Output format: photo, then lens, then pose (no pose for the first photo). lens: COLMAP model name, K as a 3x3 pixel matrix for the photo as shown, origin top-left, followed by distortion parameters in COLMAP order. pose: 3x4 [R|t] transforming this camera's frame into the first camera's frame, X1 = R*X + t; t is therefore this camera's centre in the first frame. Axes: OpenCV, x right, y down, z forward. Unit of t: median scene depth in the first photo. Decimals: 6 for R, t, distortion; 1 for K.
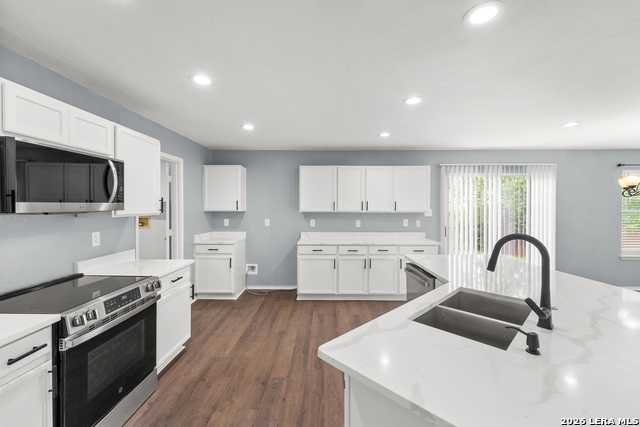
lens RADIAL K [[266.7, 0, 321.7], [0, 266.7, 208.3], [0, 0, 1]] dist [0.000132, -0.000876]
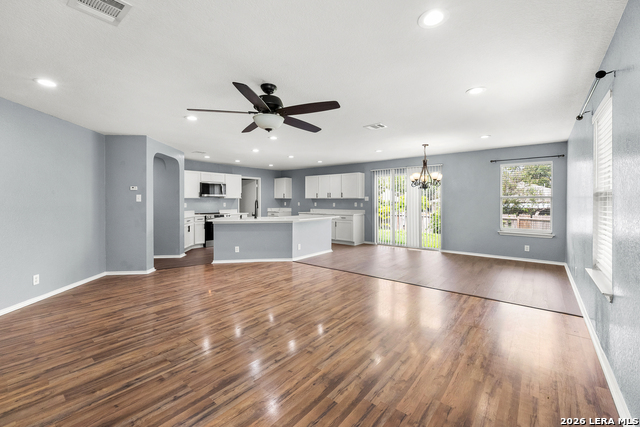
lens RADIAL K [[266.7, 0, 322.2], [0, 266.7, 209.4], [0, 0, 1]] dist [0.000132, -0.000876]
pose [[0.781474, 0.018886, -0.623653, 1.306029], [-0.001431, 0.999593, 0.028477, 0.038438], [0.623937, -0.021362, 0.781183, -0.542836]]
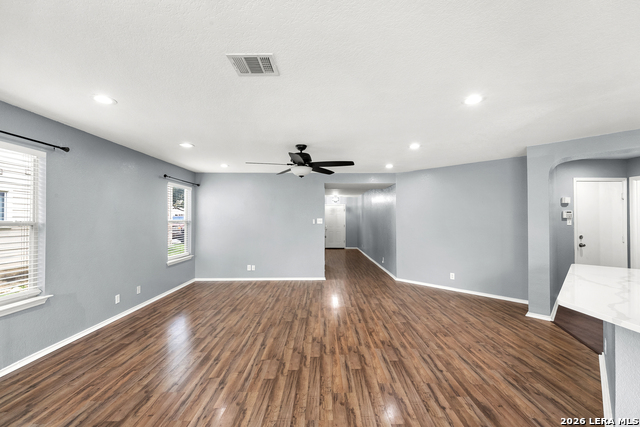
lens RADIAL K [[266.7, 0, 322.8], [0, 266.7, 216.9], [0, 0, 1]] dist [0.000132, -0.000876]
pose [[-0.999933, 0.004503, -0.010641, 0.774946], [0.004599, 0.999948, -0.009086, 0.010495], [0.010600, -0.009135, -0.999902, 0.699916]]
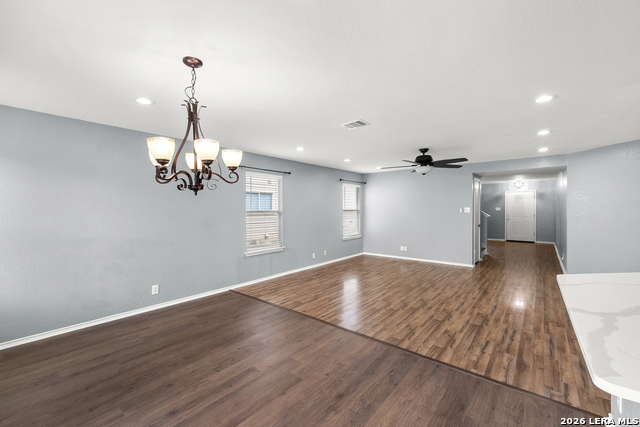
lens RADIAL K [[266.7, 0, 321.1], [0, 266.7, 210.1], [0, 0, 1]] dist [0.000132, -0.000876]
pose [[-0.773031, 0.002947, 0.634361, 0.479105], [0.007585, 0.999961, 0.004598, 0.008140], [-0.634323, 0.008366, -0.773023, 0.927199]]
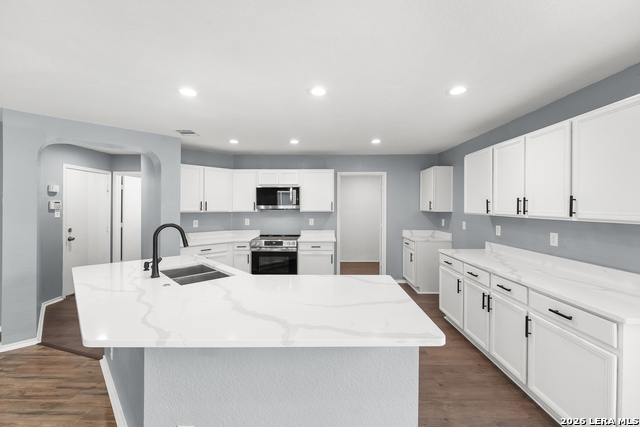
lens RADIAL K [[266.7, 0, 321.9], [0, 266.7, 207.1], [0, 0, 1]] dist [0.000132, -0.000876]
pose [[-0.000891, 0.001373, -0.999999, 0.703219], [-0.007464, 0.999971, 0.001380, -0.004549], [0.999972, 0.007465, -0.000880, 0.566649]]
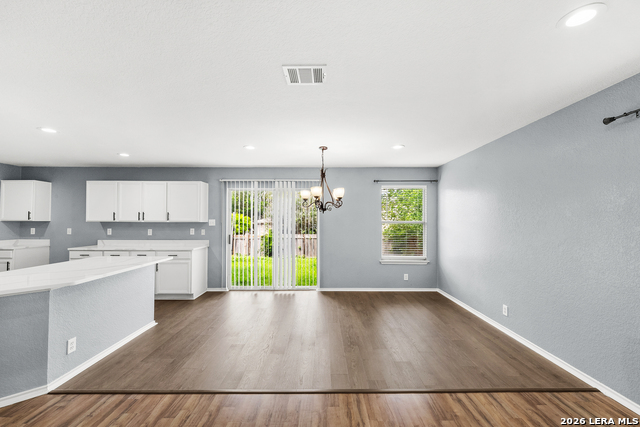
lens RADIAL K [[266.7, 0, 321.2], [0, 266.7, 215.0], [0, 0, 1]] dist [0.000132, -0.000876]
pose [[0.999992, 0.000610, 0.004062, 0.898218], [-0.000519, 0.999750, -0.022368, 0.009949], [-0.004075, 0.022365, 0.999742, -0.132864]]
